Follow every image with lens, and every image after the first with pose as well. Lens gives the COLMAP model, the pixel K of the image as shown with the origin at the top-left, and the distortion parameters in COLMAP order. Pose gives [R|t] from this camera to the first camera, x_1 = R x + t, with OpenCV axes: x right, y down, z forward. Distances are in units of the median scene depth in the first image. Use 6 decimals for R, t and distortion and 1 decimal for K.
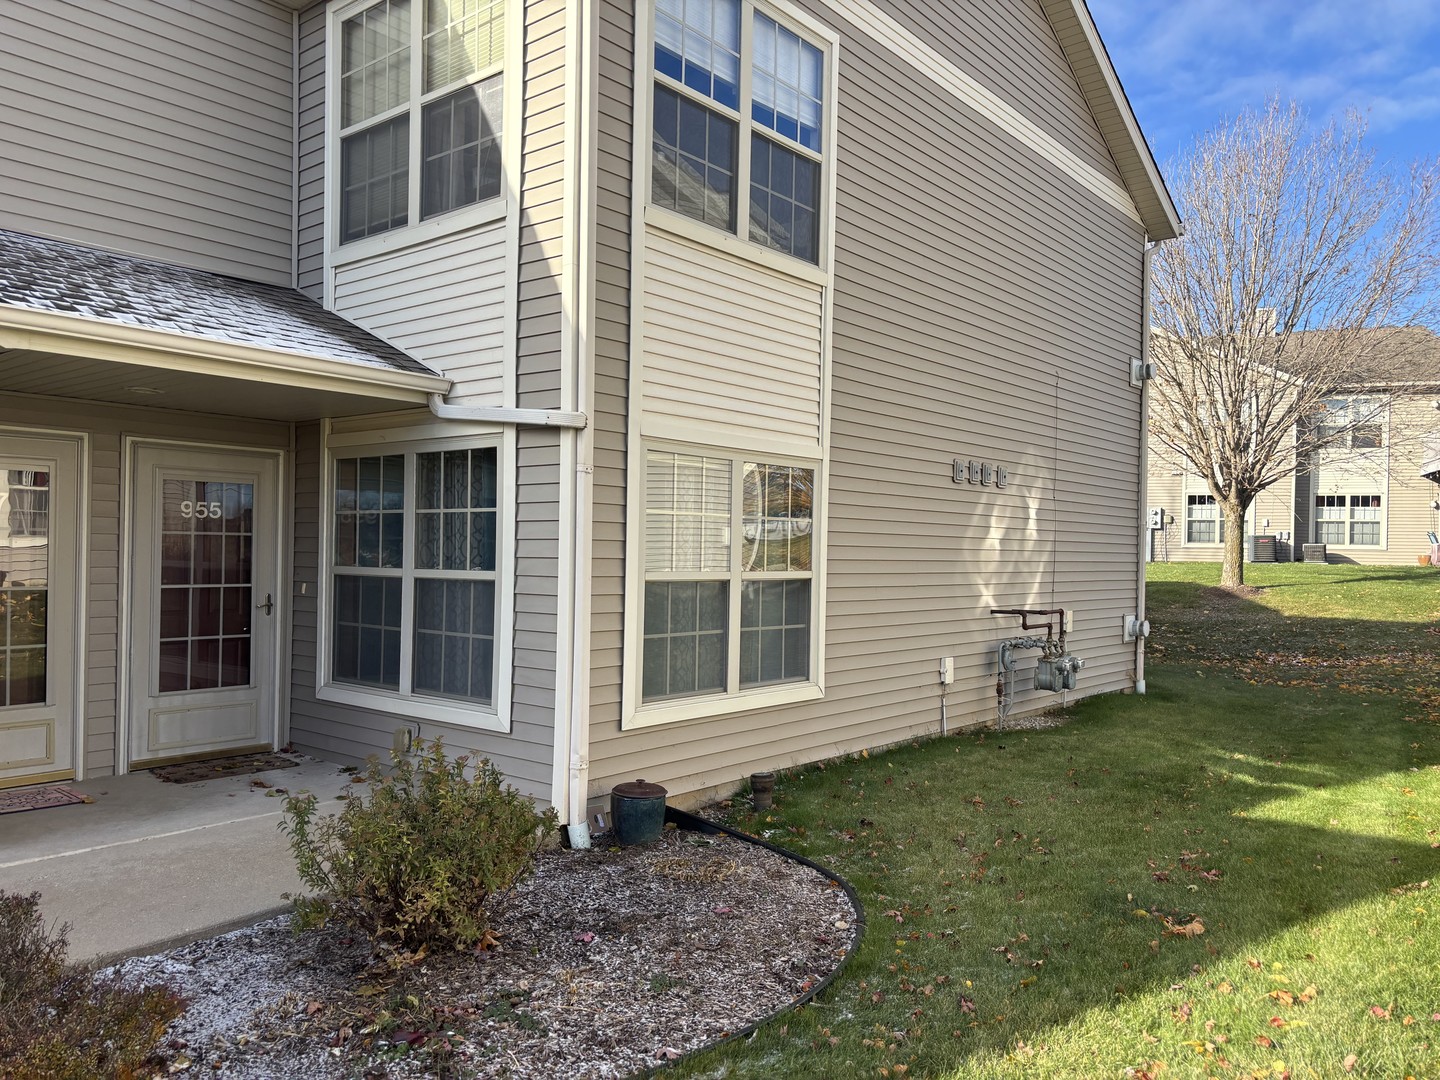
lens RADIAL K [[1085.2, 0, 729.5], [0, 1085.2, 545.5], [0, 0, 1]] dist [0.006127, -0.008607]
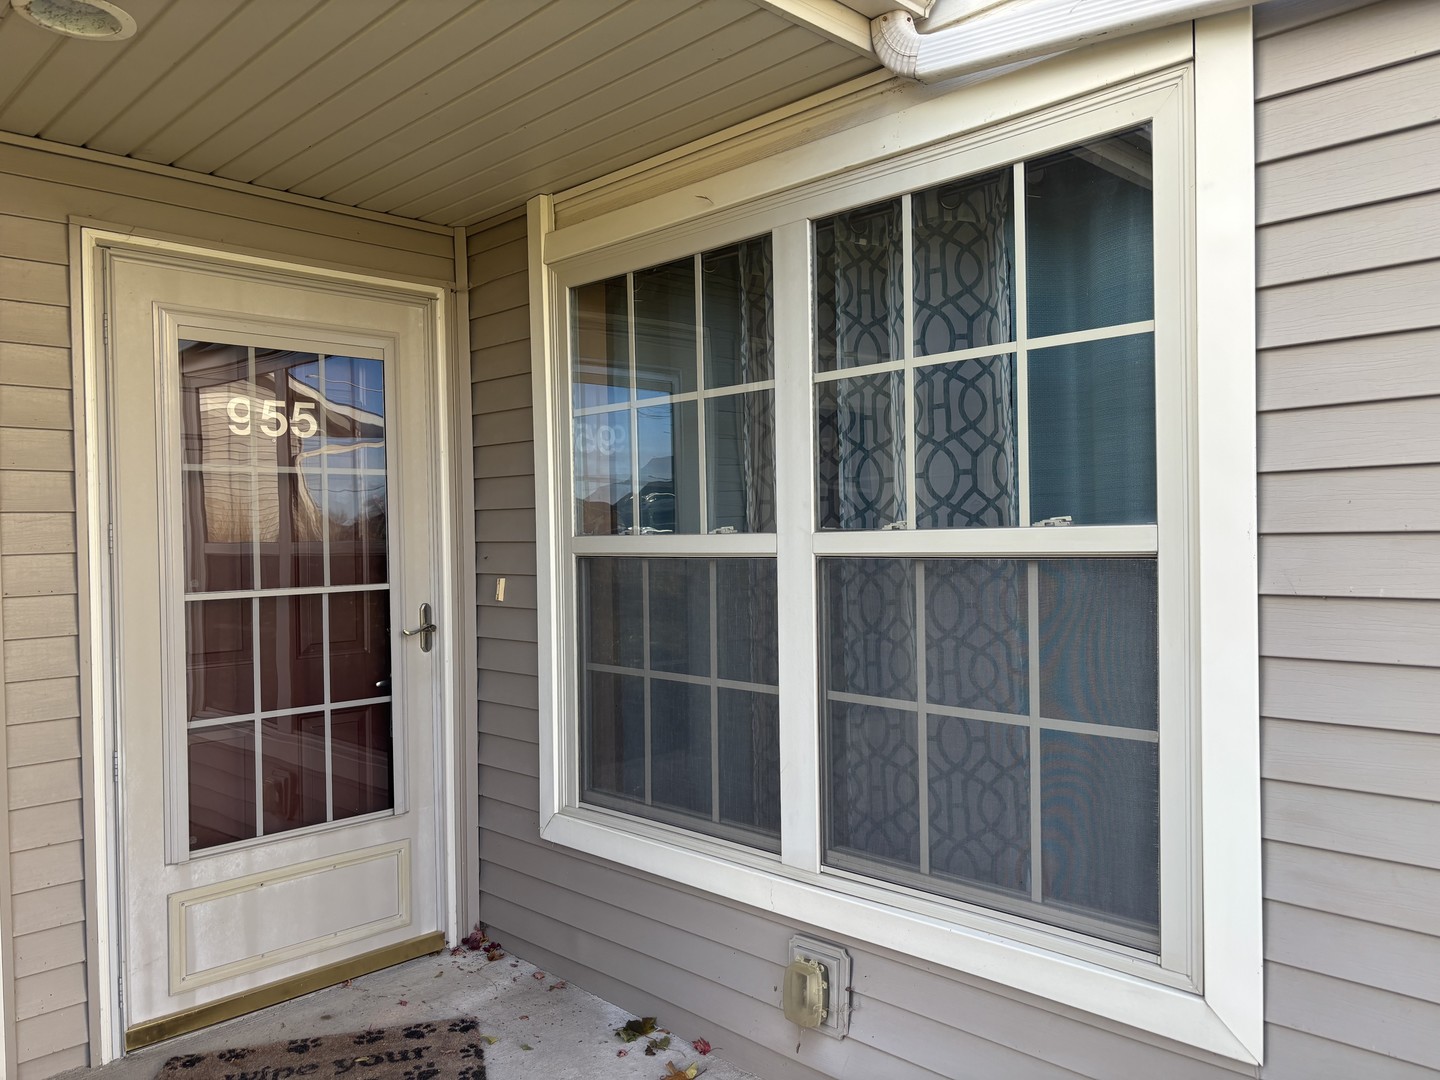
lens RADIAL K [[1085.2, 0, 712.4], [0, 1085.2, 540.9], [0, 0, 1]] dist [0.006127, -0.008607]
pose [[0.994836, -0.033037, -0.095969, -0.281503], [0.034519, 0.999308, 0.013828, 0.017330], [0.095445, -0.017070, 0.995288, 0.605250]]
